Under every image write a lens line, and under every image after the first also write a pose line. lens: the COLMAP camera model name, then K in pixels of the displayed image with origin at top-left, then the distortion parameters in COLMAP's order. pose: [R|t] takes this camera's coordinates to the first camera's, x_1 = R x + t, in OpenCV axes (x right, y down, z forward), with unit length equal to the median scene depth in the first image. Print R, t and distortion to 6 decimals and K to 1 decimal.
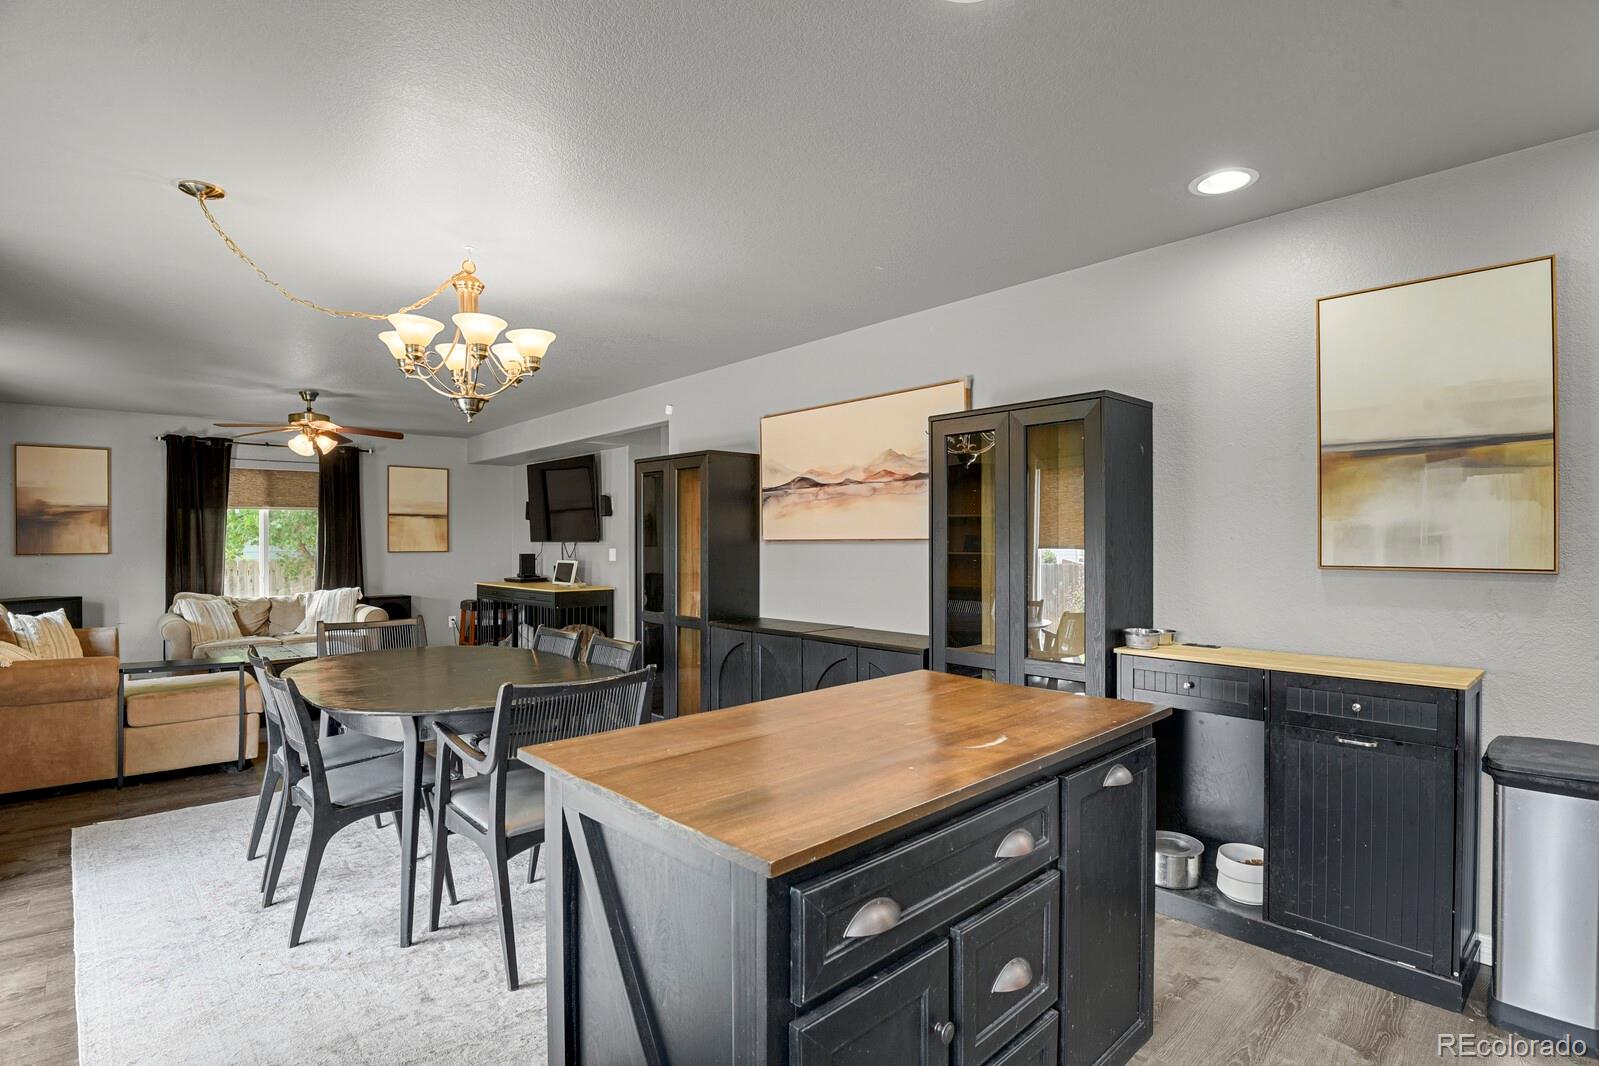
lens RADIAL K [[779.1, 0, 807.5], [0, 779.1, 537.3], [0, 0, 1]] dist [-0.025126, -0.002427]
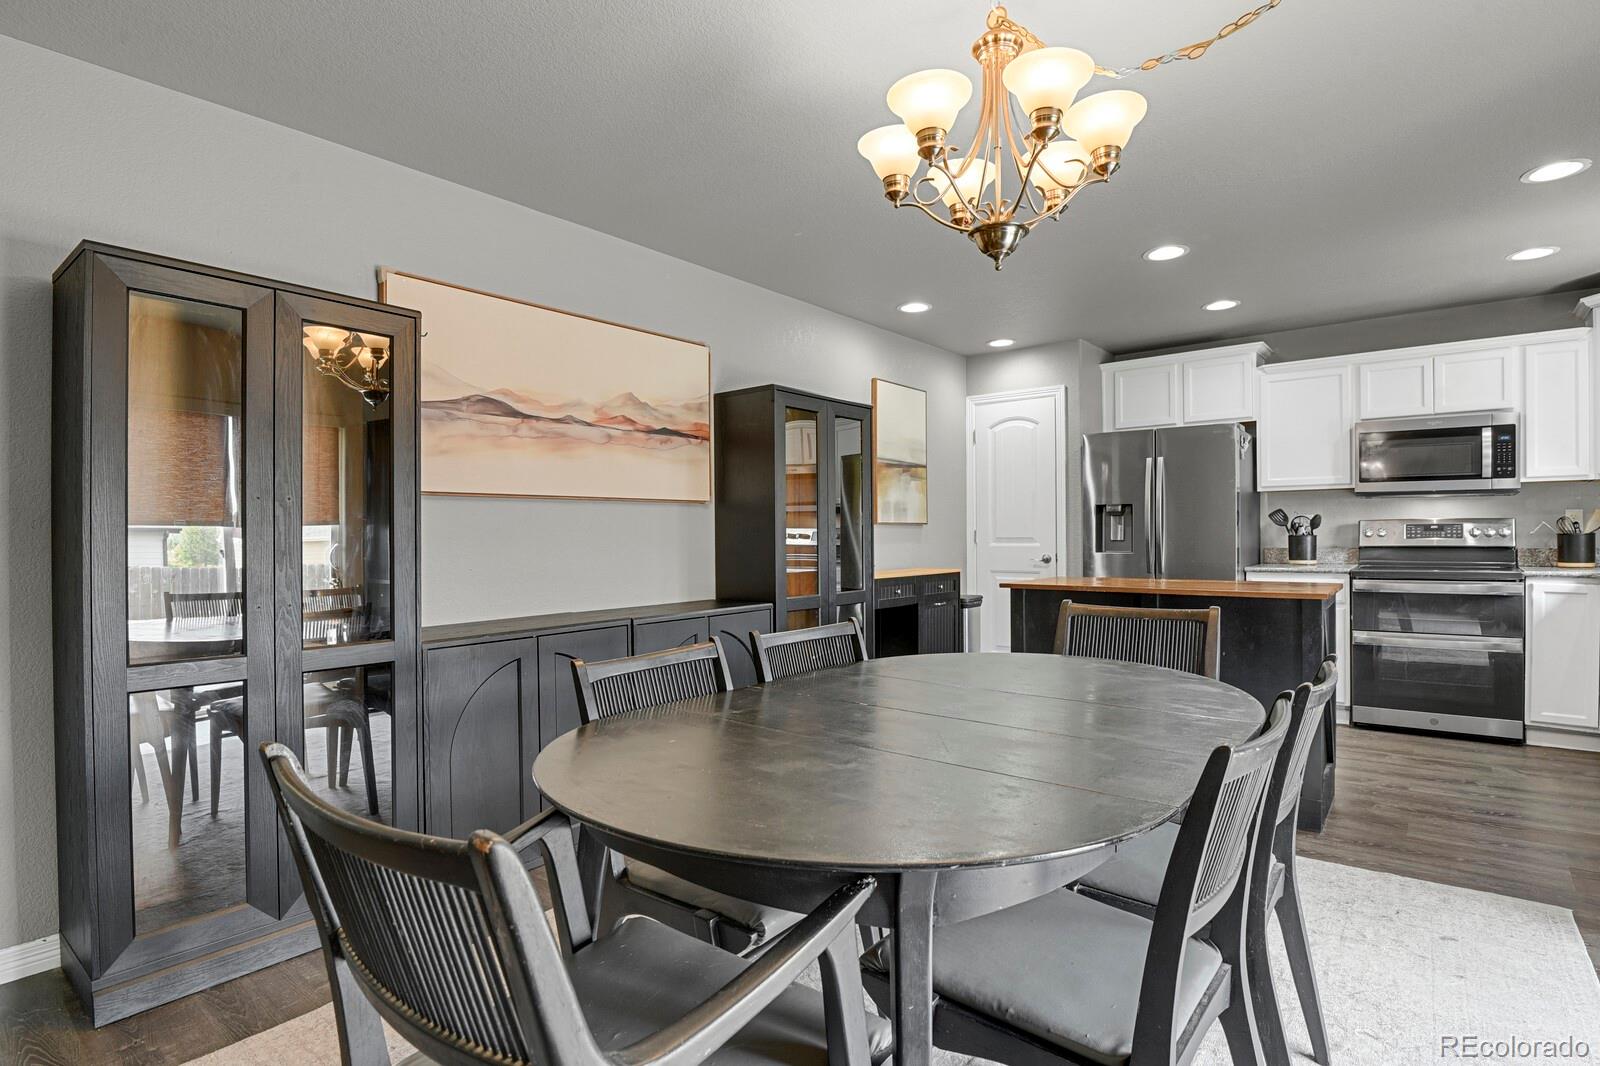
lens RADIAL K [[779.6, 0, 809.9], [0, 779.6, 536.1], [0, 0, 1]] dist [-0.025126, -0.002427]
pose [[-0.130530, 0.001704, 0.991443, -1.201553], [0.006425, 0.999979, -0.000873, 0.071735], [-0.991424, 0.006256, -0.130538, 1.444463]]
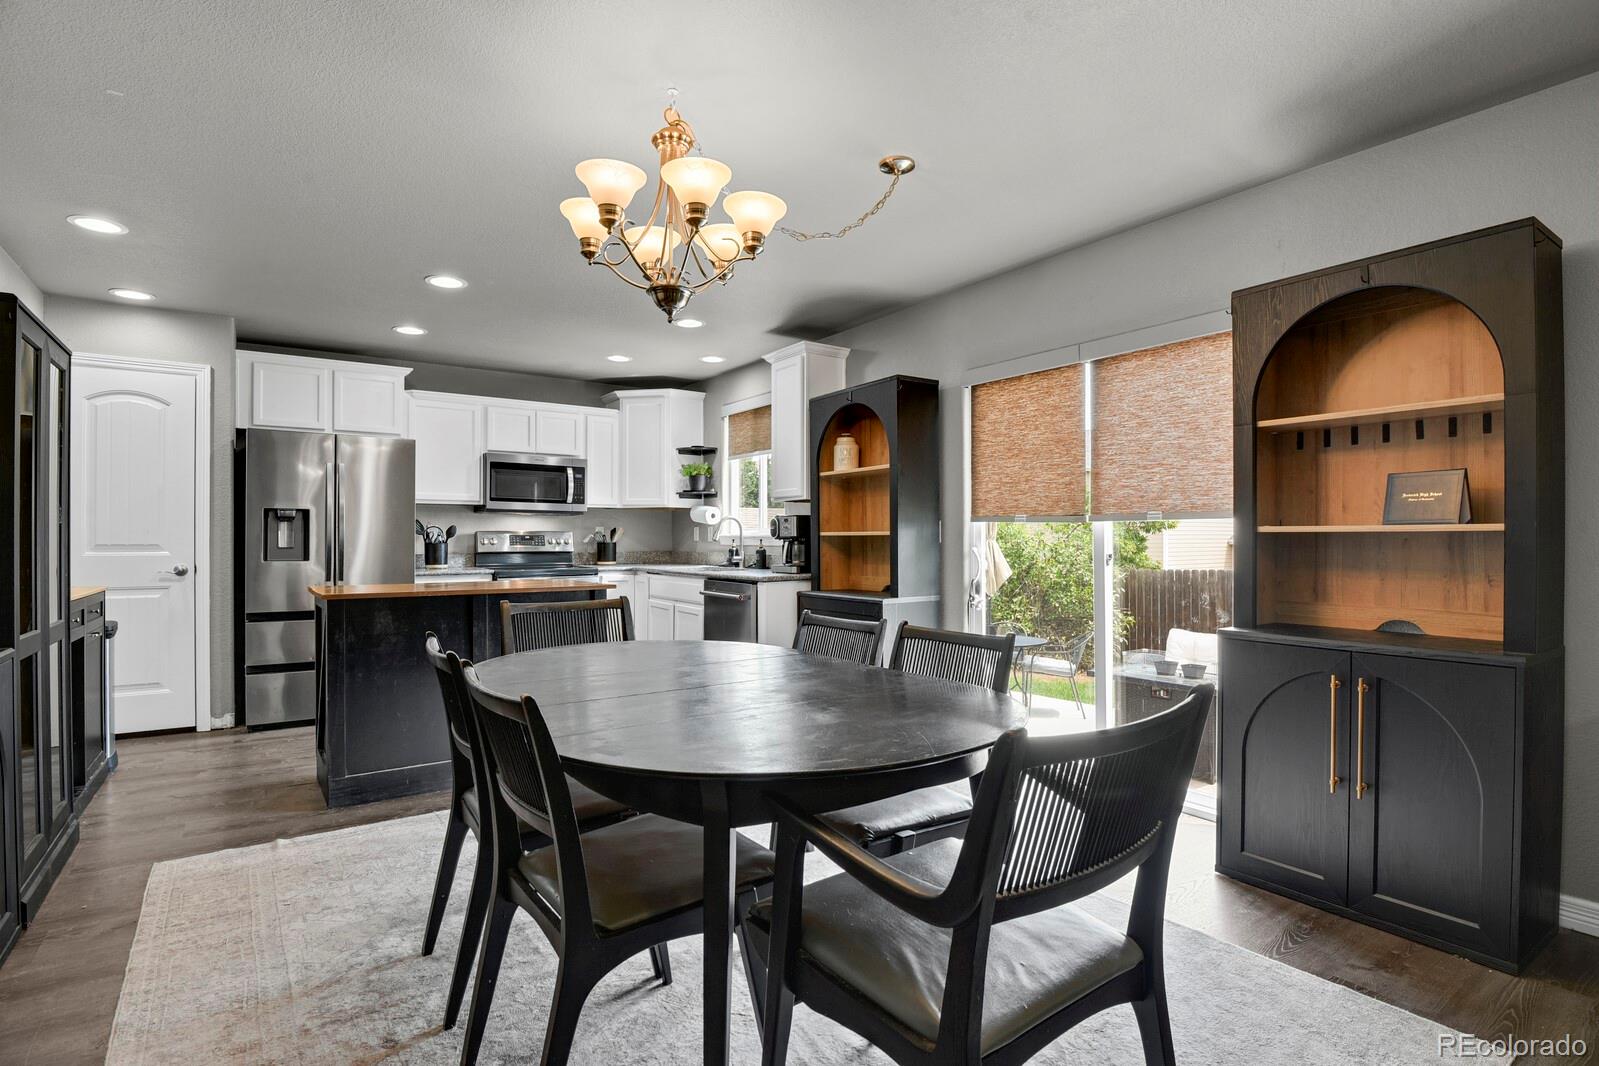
lens RADIAL K [[779.1, 0, 786.6], [0, 779.1, 540.0], [0, 0, 1]] dist [-0.025126, -0.002427]
pose [[-0.988676, 0.003331, 0.150031, -0.780354], [0.003188, 0.999994, -0.001188, 0.072698], [-0.150034, -0.000696, -0.988681, 2.033536]]
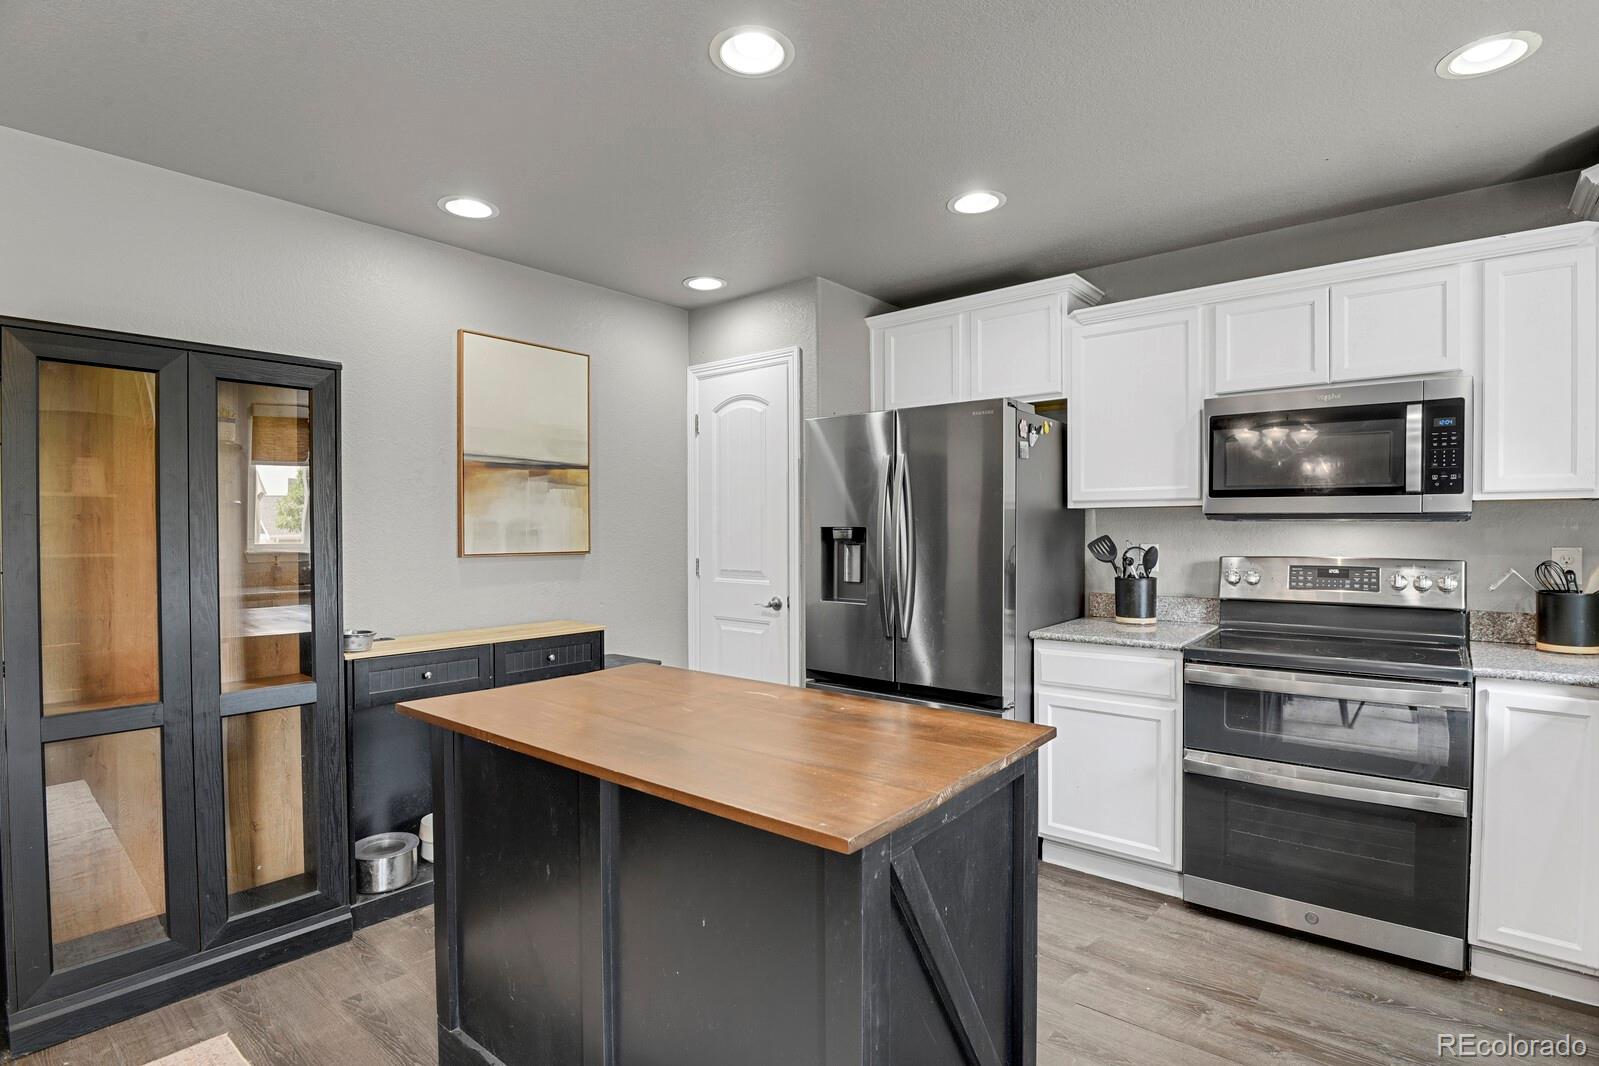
lens RADIAL K [[779.1, 0, 797.3], [0, 779.1, 537.2], [0, 0, 1]] dist [-0.025126, -0.002427]
pose [[-0.126865, -0.006078, 0.991901, -0.604169], [0.000873, 0.999980, 0.006240, 0.002708], [-0.991920, 0.001658, -0.126857, 0.659347]]
